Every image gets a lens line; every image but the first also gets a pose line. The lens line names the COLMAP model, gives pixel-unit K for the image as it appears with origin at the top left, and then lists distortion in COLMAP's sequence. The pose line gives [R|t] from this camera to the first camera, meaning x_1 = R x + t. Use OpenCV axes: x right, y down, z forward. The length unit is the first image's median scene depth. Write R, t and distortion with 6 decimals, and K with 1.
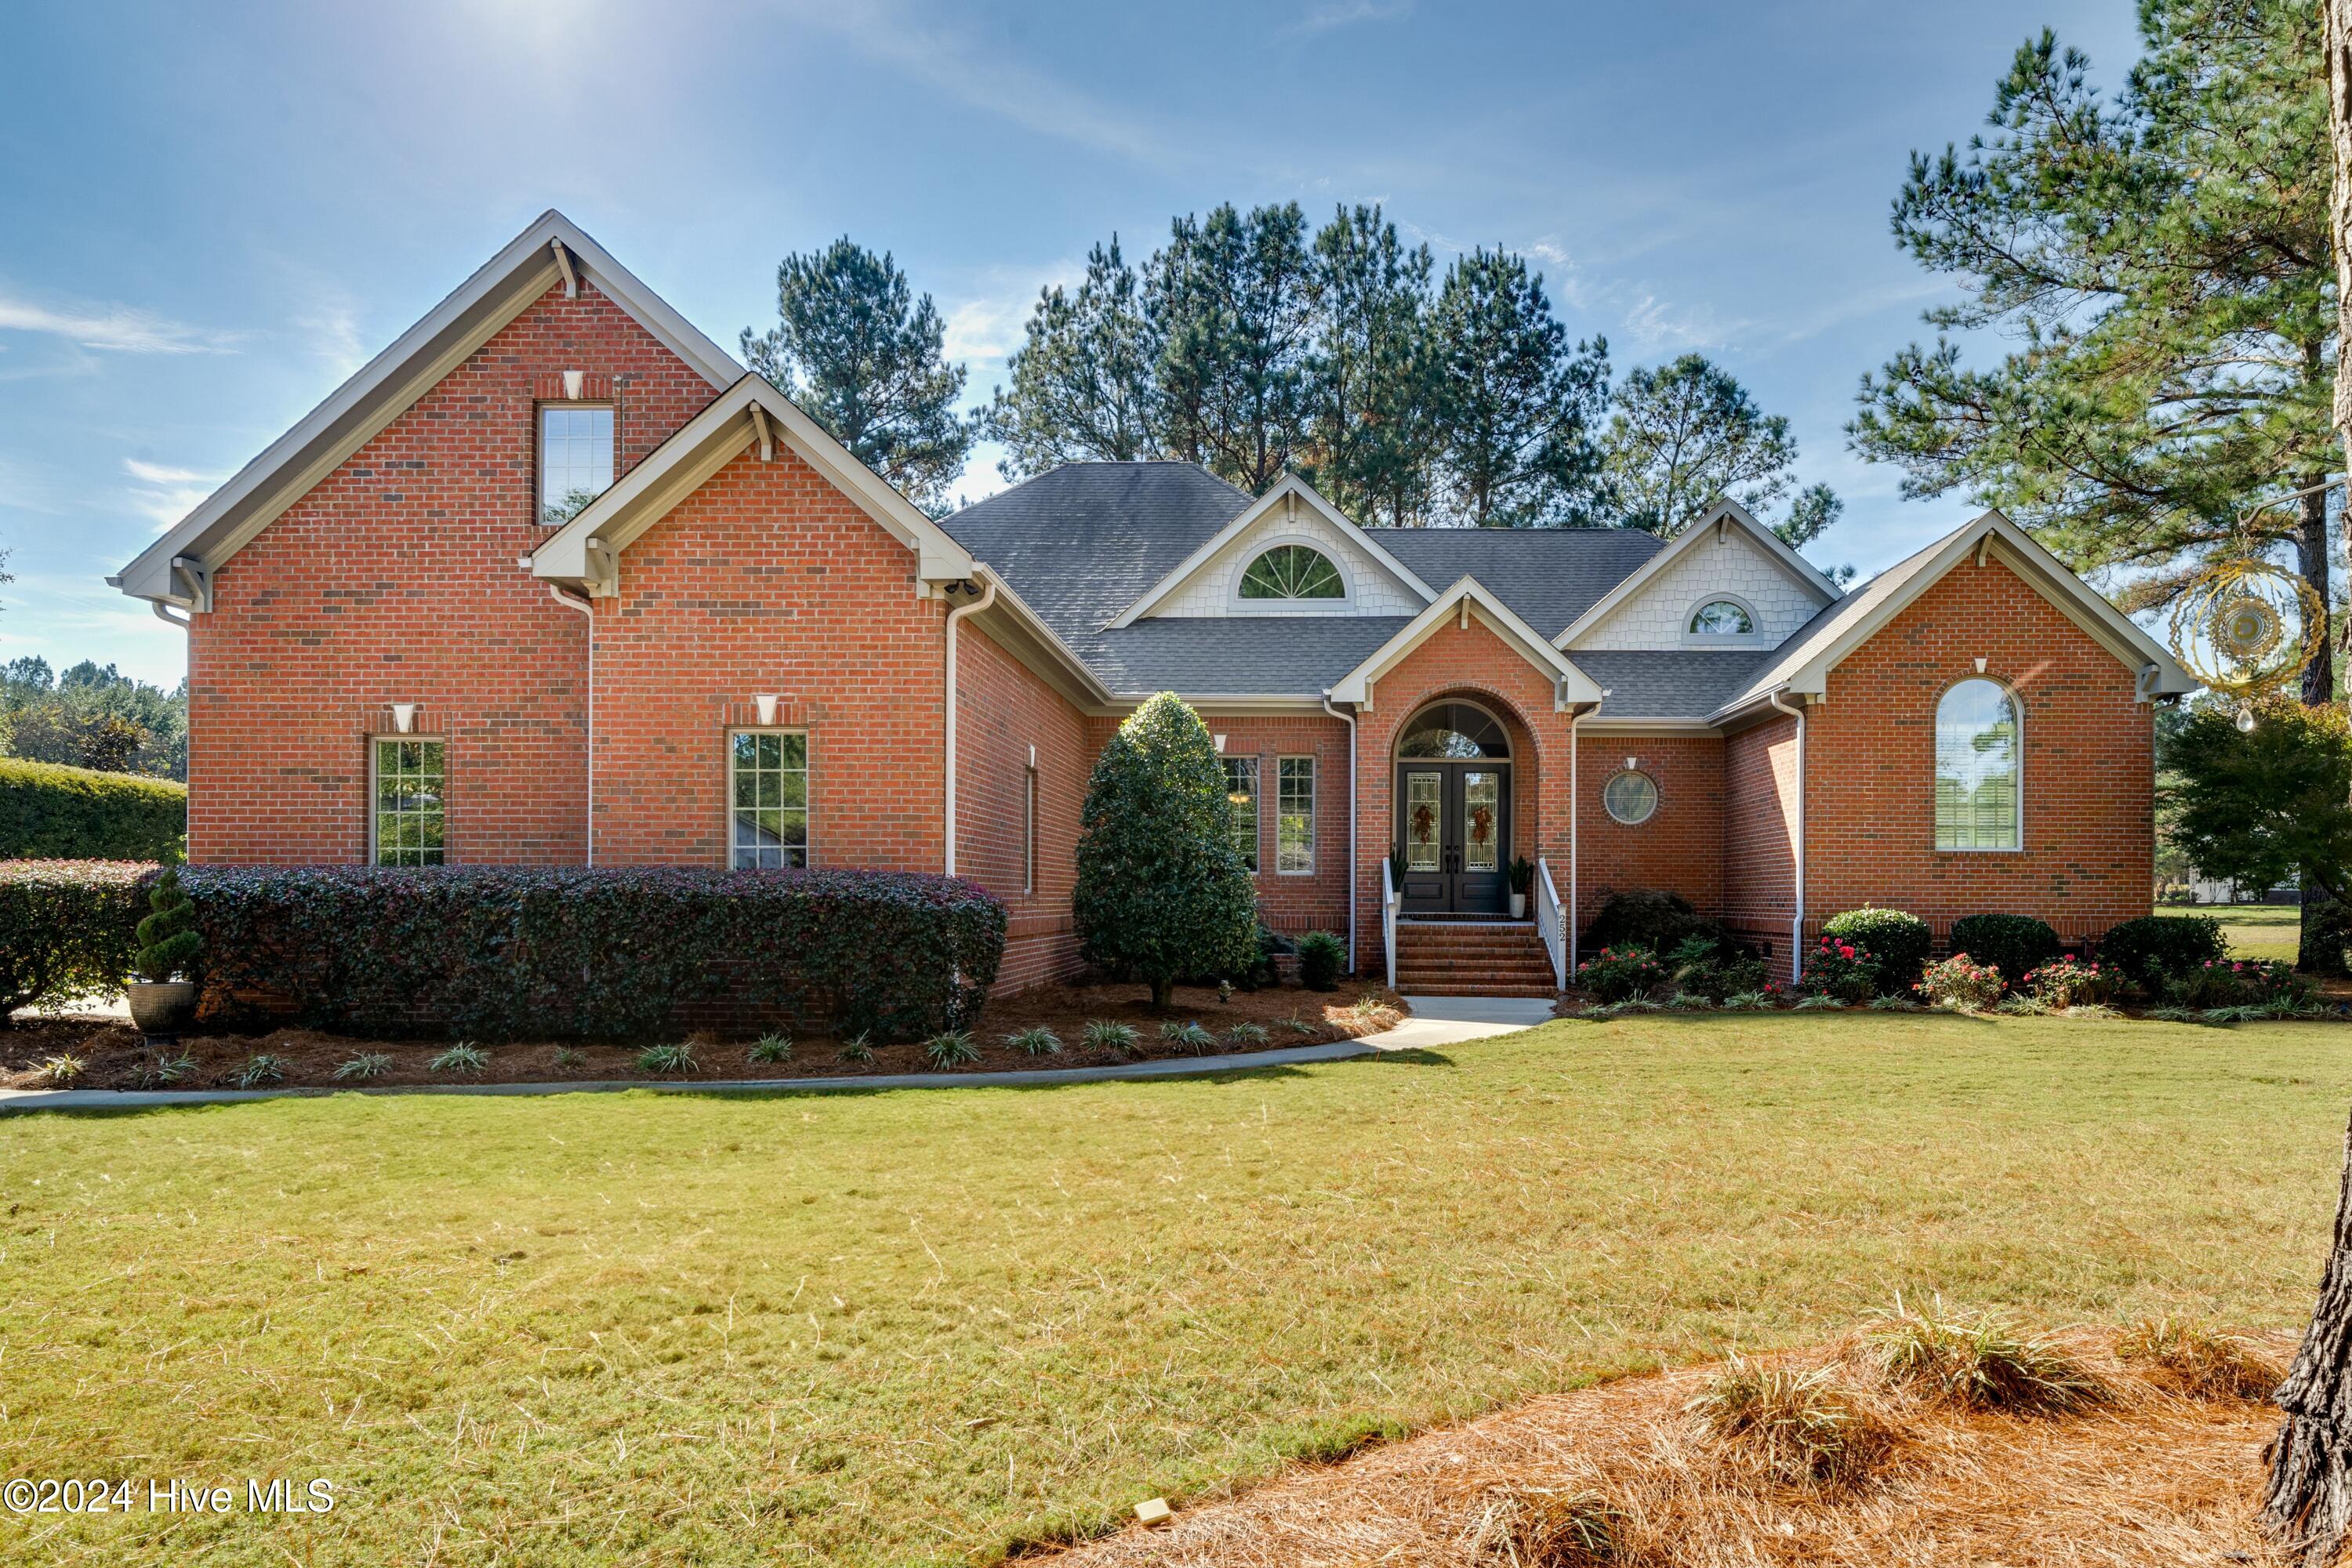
lens RADIAL K [[1443.2, 0, 1267.6], [0, 1443.2, 817.6], [0, 0, 1]] dist [-0.001663, -0.000147]
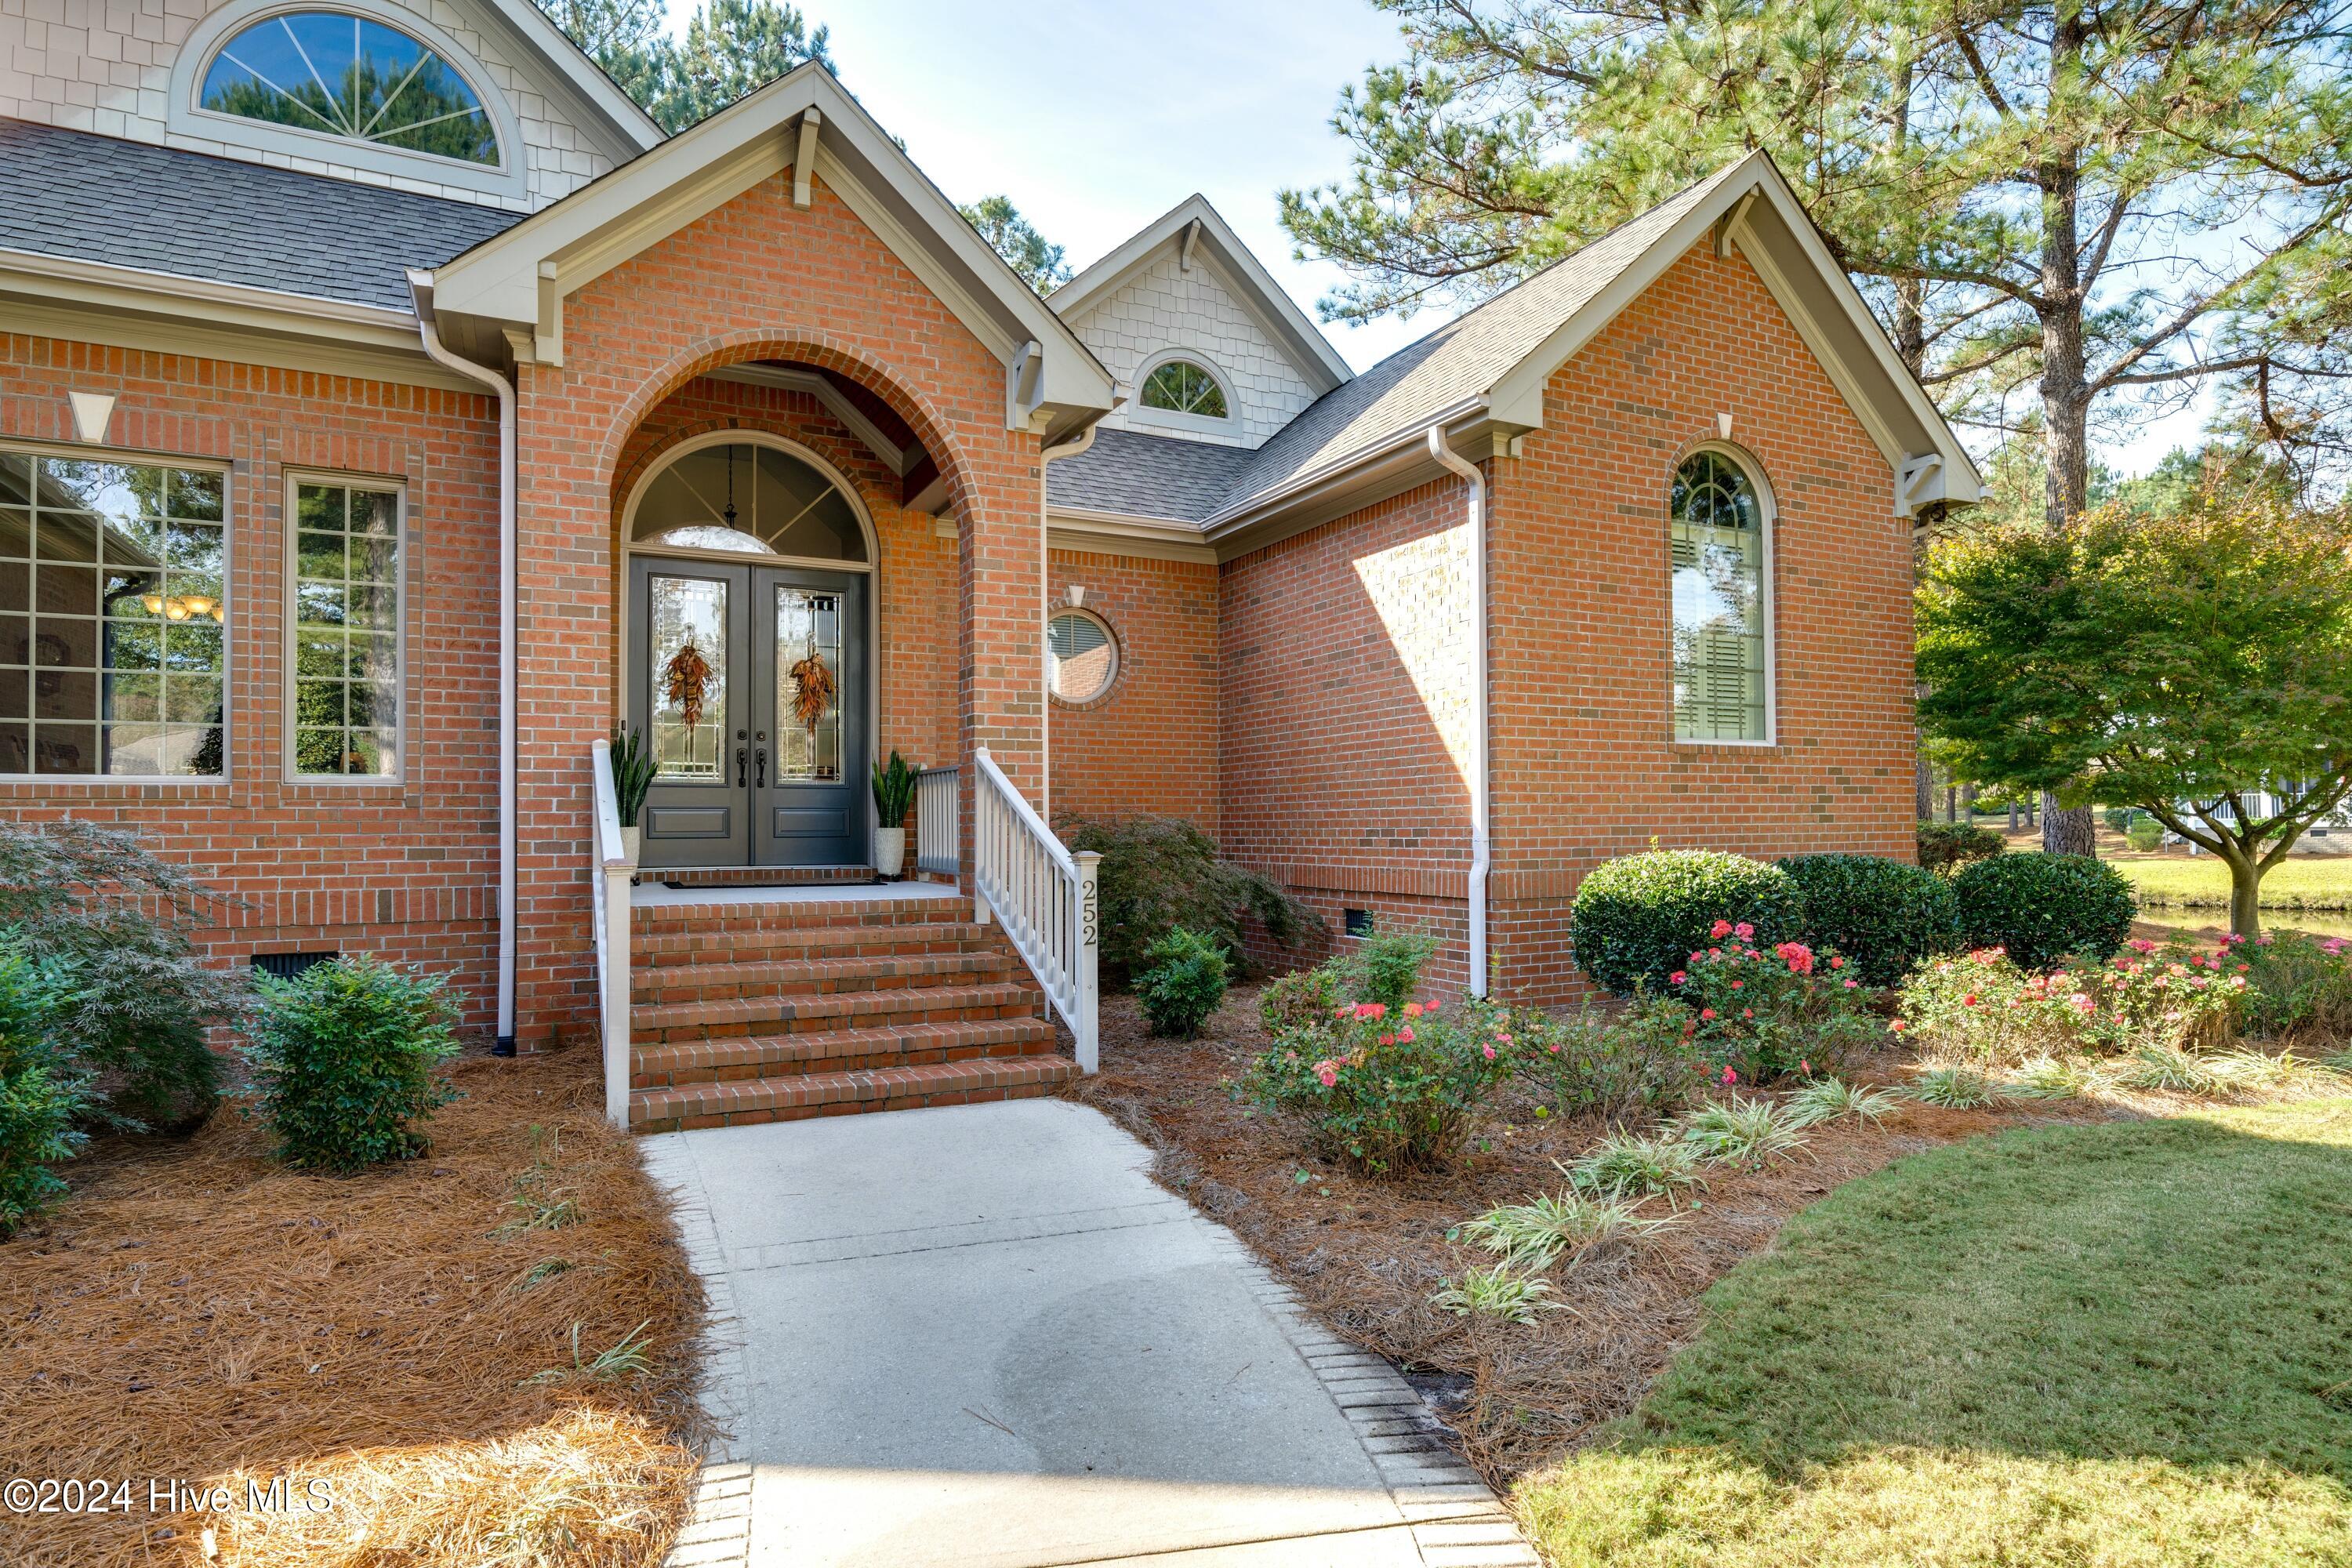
lens RADIAL K [[1443.2, 0, 1267.6], [0, 1443.2, 817.6], [0, 0, 1]] dist [-0.001663, -0.000147]
pose [[0.873099, -0.007681, 0.487483, 0.048872], [-0.015224, 0.998959, 0.043006, 0.029479], [-0.487305, -0.044970, 0.872073, 0.569840]]
